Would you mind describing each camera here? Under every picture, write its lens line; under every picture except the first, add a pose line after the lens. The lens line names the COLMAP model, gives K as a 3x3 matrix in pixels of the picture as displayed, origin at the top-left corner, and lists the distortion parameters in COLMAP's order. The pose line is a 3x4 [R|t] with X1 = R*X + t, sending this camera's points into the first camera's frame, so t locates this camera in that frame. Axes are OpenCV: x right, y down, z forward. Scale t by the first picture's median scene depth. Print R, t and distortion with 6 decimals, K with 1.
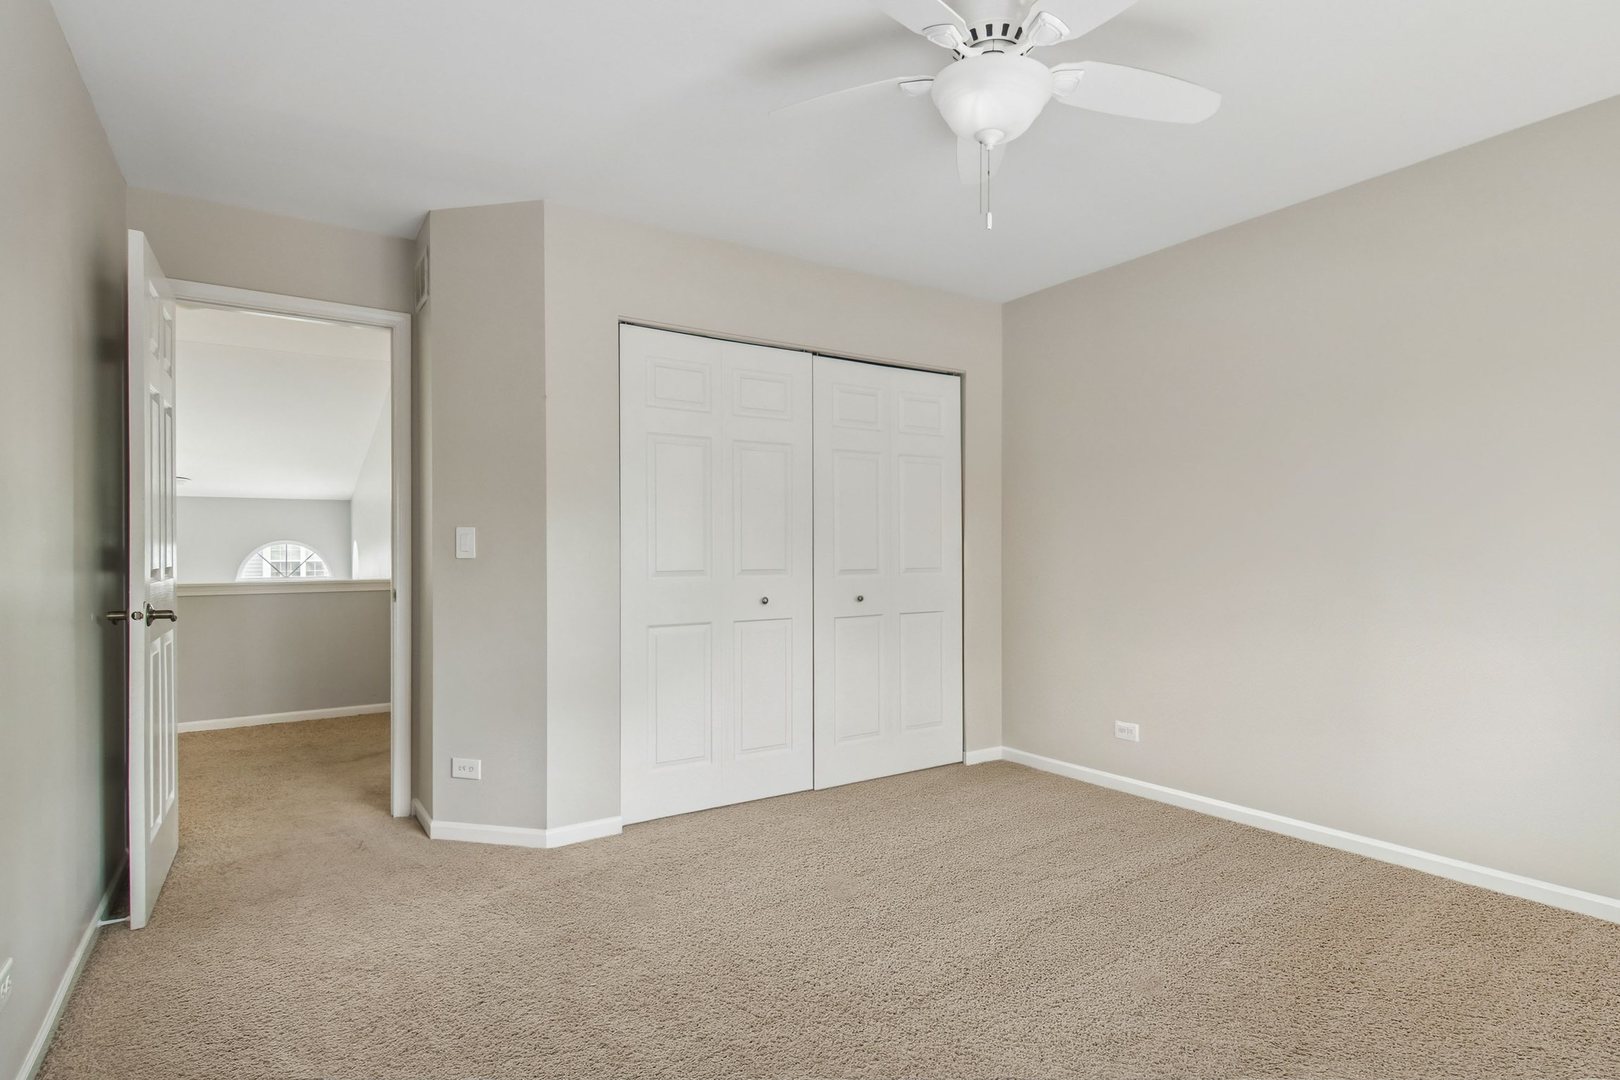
lens RADIAL K [[830.2, 0, 804.4], [0, 830.2, 550.7], [0, 0, 1]] dist [-0.006417, -0.011032]
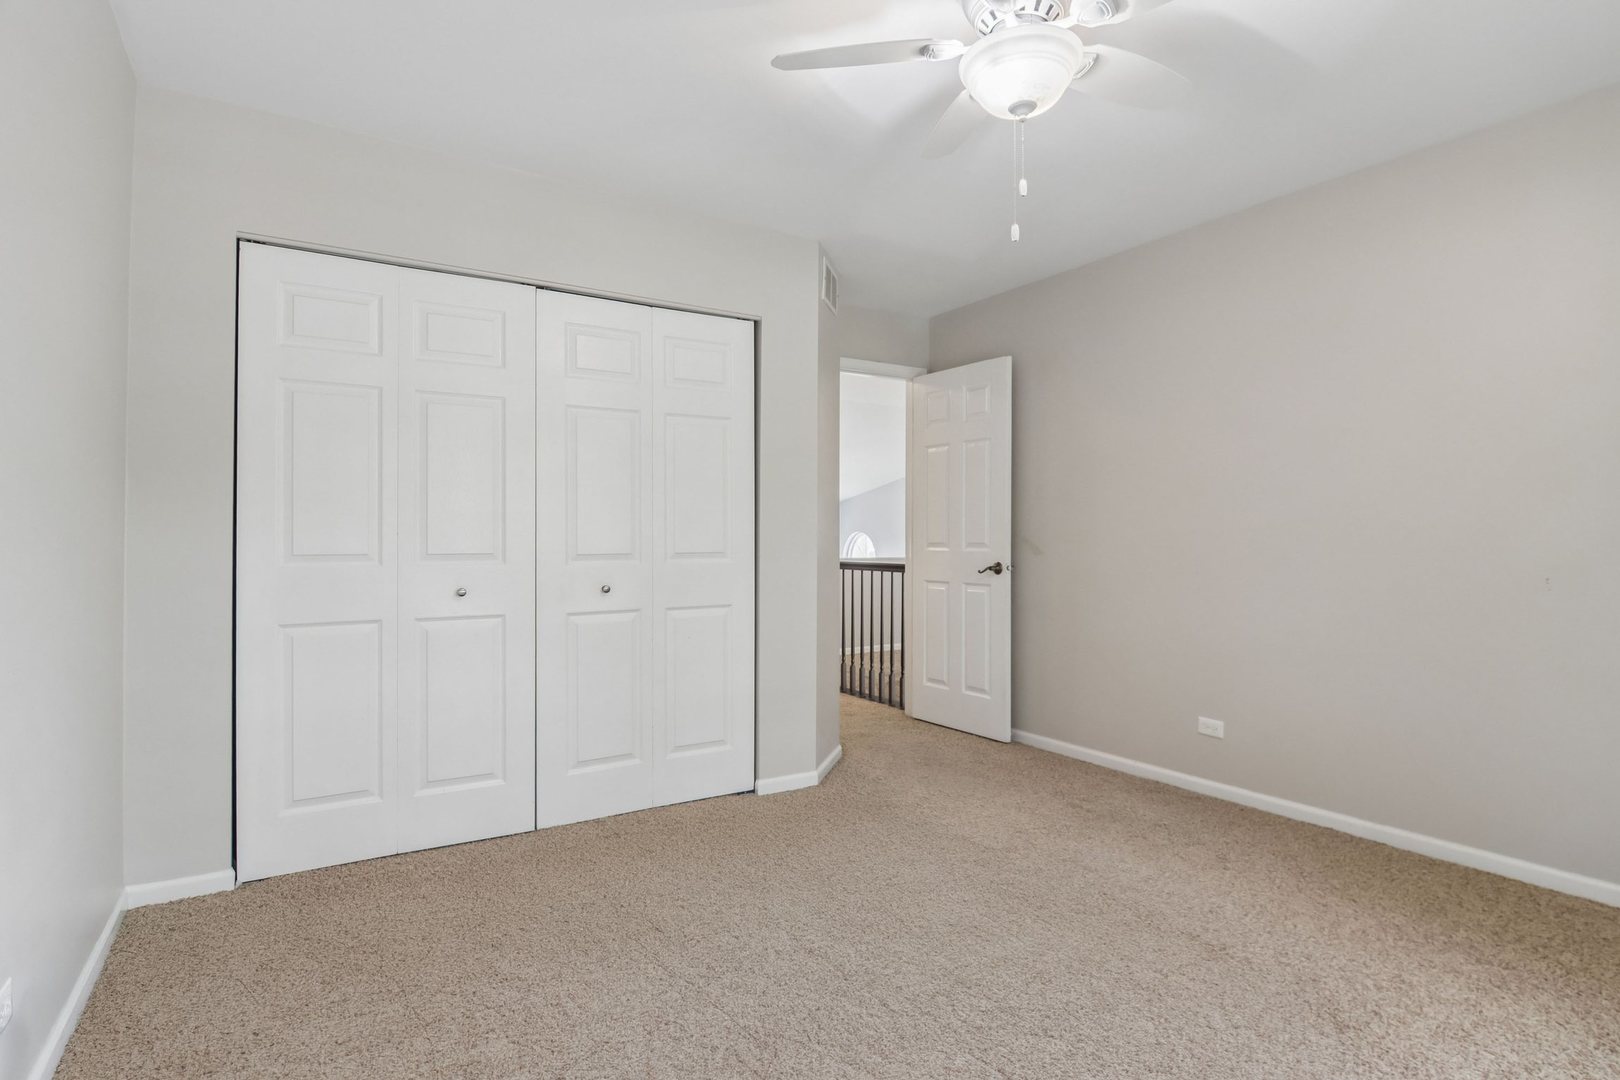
lens RADIAL K [[830.2, 0, 816.2], [0, 830.2, 532.1], [0, 0, 1]] dist [-0.006417, -0.011032]
pose [[0.999535, 0.002518, -0.030373, 0.274800], [-0.002559, 0.999996, -0.001294, 0.000440], [0.030370, 0.001371, 0.999538, 0.184900]]
